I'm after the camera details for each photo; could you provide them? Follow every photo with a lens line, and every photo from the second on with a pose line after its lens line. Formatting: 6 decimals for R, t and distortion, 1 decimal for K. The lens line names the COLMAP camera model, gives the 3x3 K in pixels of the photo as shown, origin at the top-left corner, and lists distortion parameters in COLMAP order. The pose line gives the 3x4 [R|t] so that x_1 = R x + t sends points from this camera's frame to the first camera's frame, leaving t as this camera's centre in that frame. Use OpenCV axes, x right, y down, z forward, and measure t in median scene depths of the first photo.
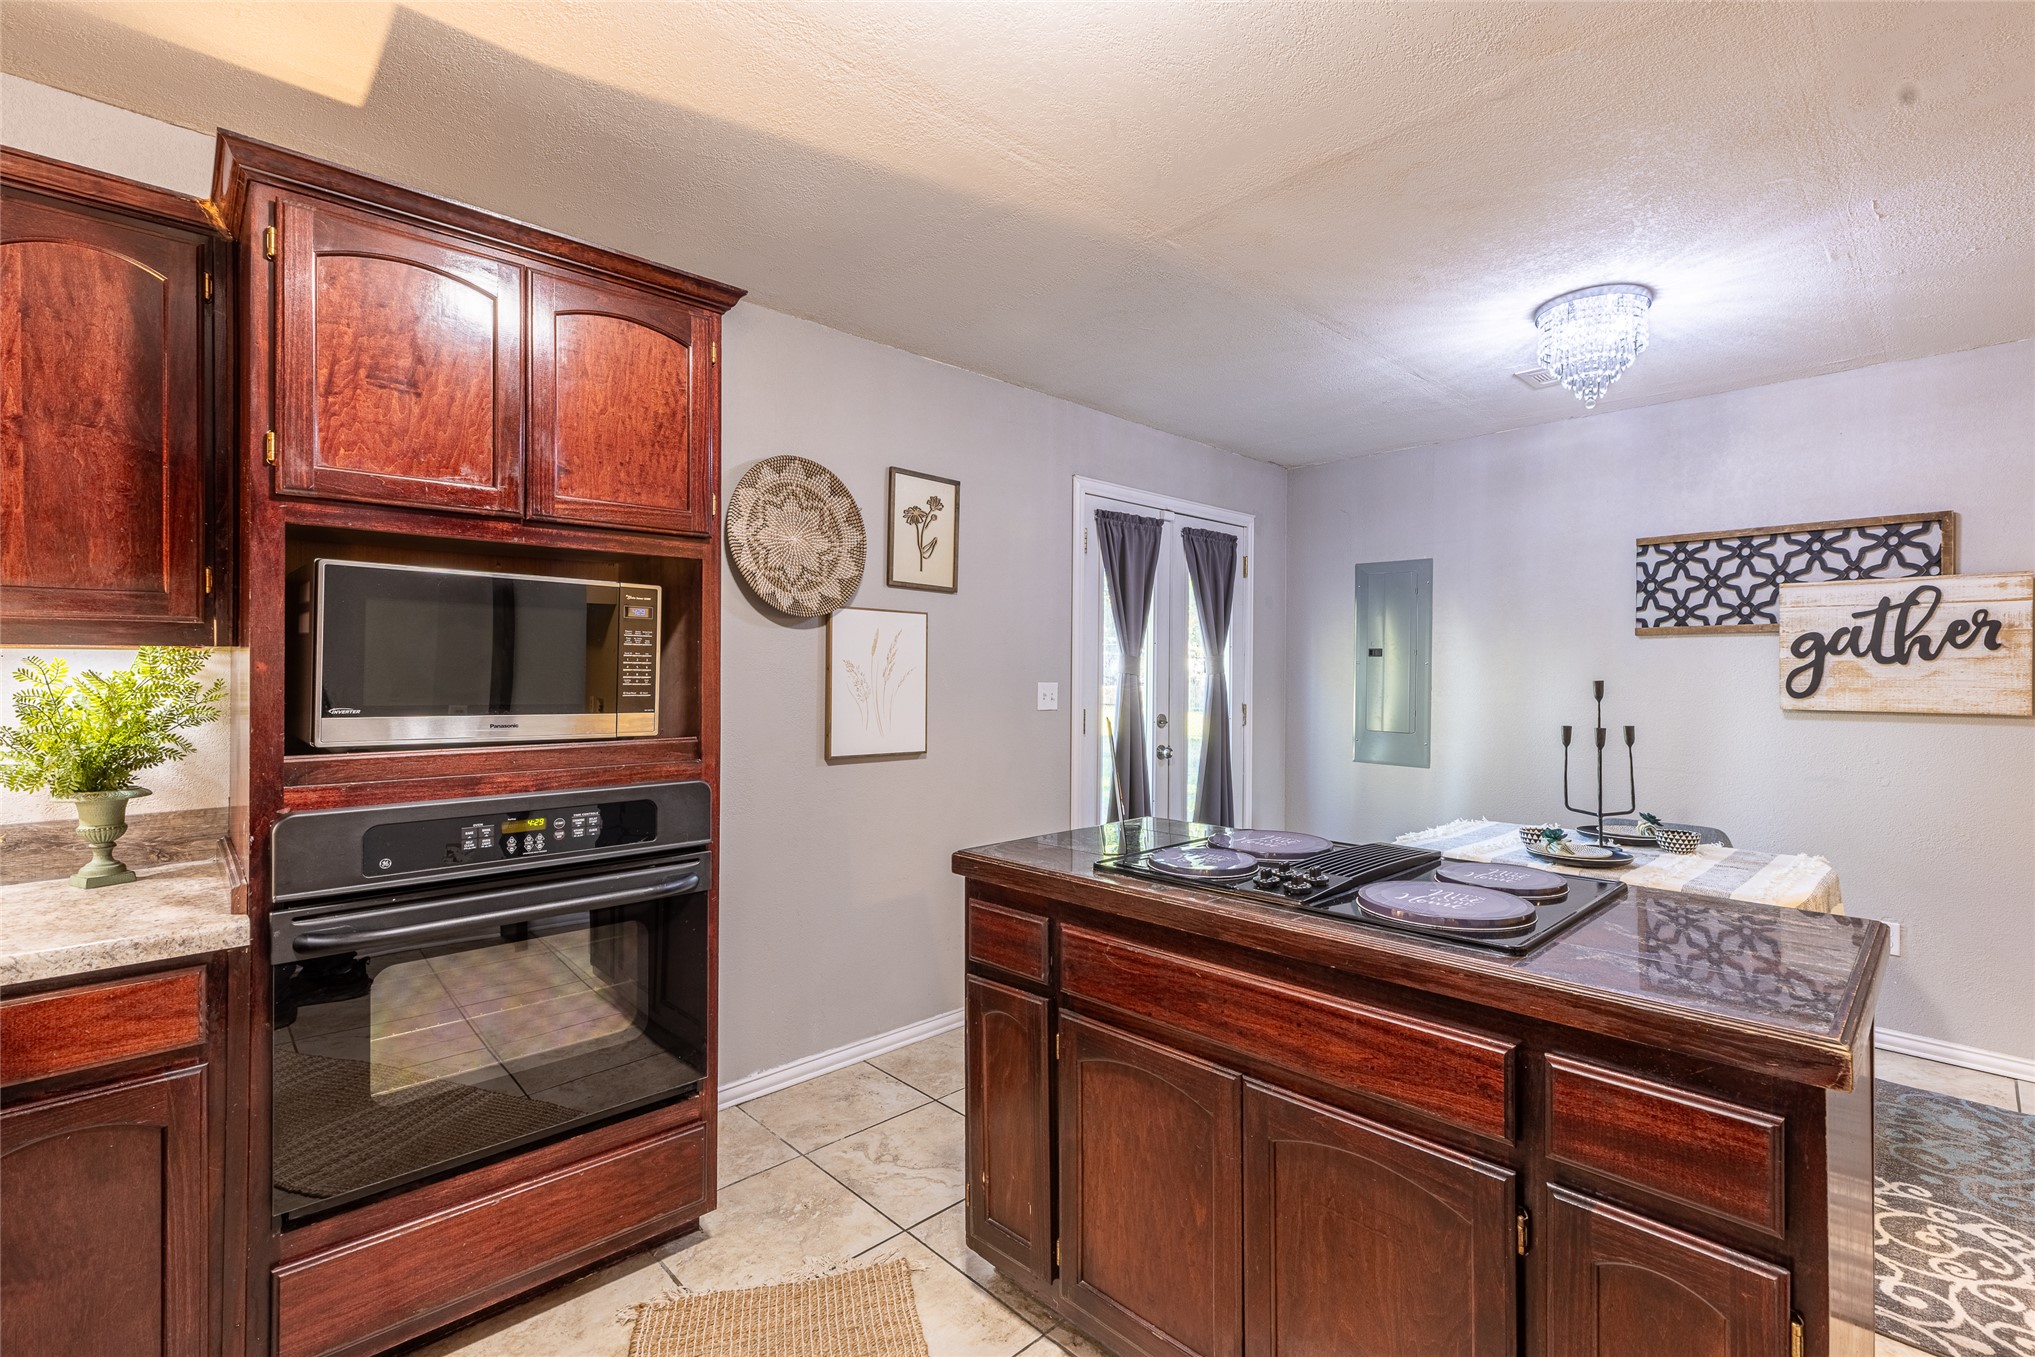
lens RADIAL K [[909.2, 0, 1030.3], [0, 909.2, 668.8], [0, 0, 1]] dist [0.003256, 0.000082]
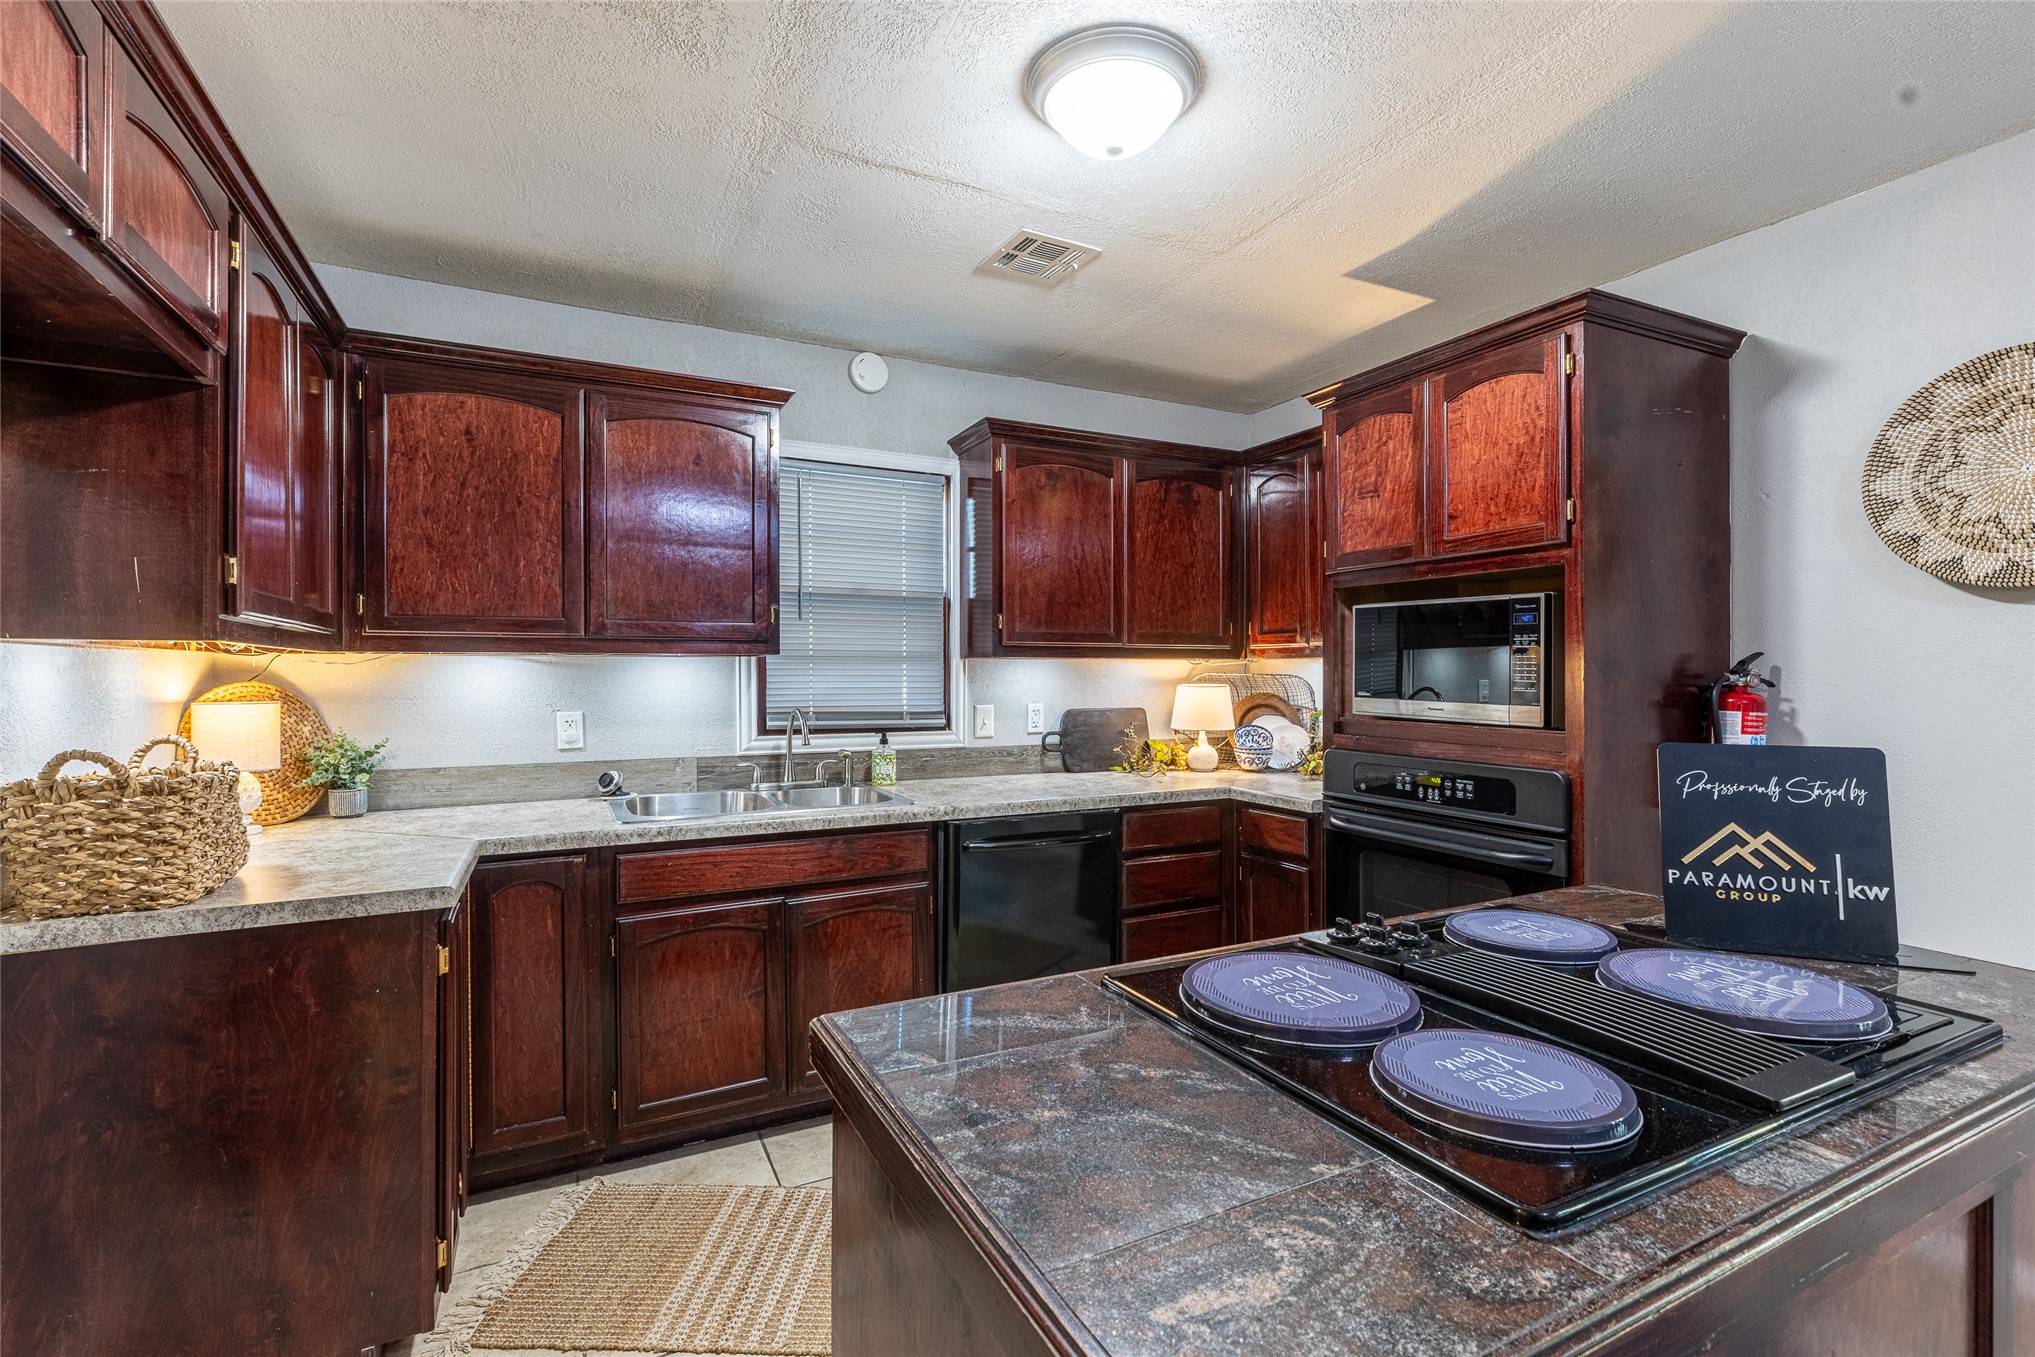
lens RADIAL K [[909.2, 0, 1016.4], [0, 909.2, 673.1], [0, 0, 1]] dist [0.003256, 0.000082]
pose [[-0.293696, 0.000631, -0.955899, 0.552280], [0.002044, 0.999998, 0.000032, 0.003609], [0.955897, -0.001945, -0.293697, 0.463062]]
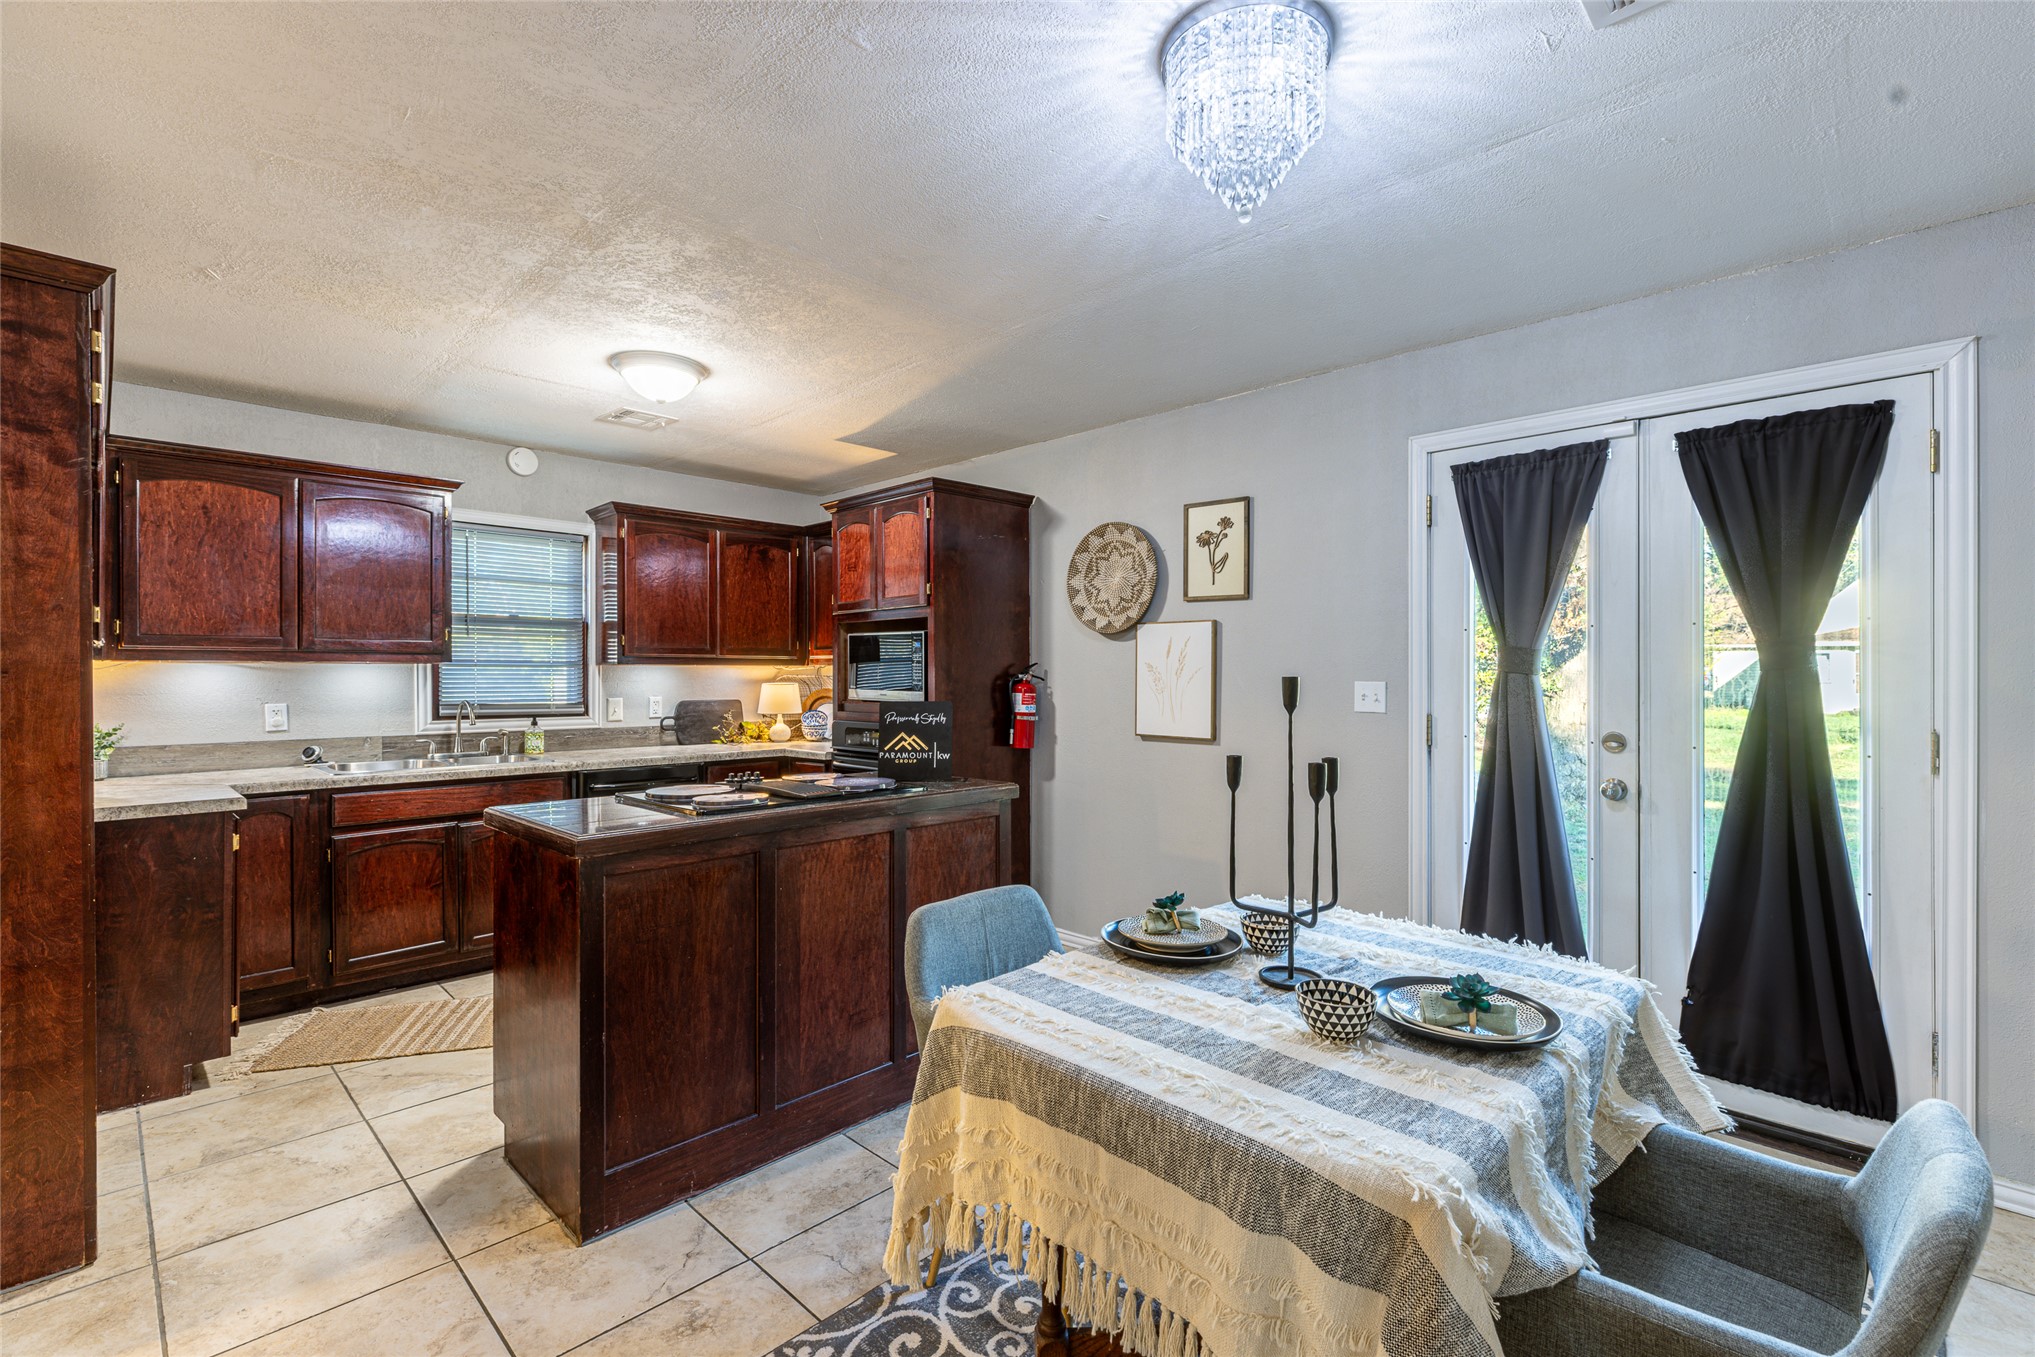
lens RADIAL K [[909.2, 0, 1019.2], [0, 909.2, 671.4], [0, 0, 1]] dist [0.003256, 0.000082]
pose [[0.026644, -0.006131, -0.999626, 1.097167], [0.005416, 0.999967, -0.005989, 0.009964], [0.999630, -0.005254, 0.026676, 0.758306]]
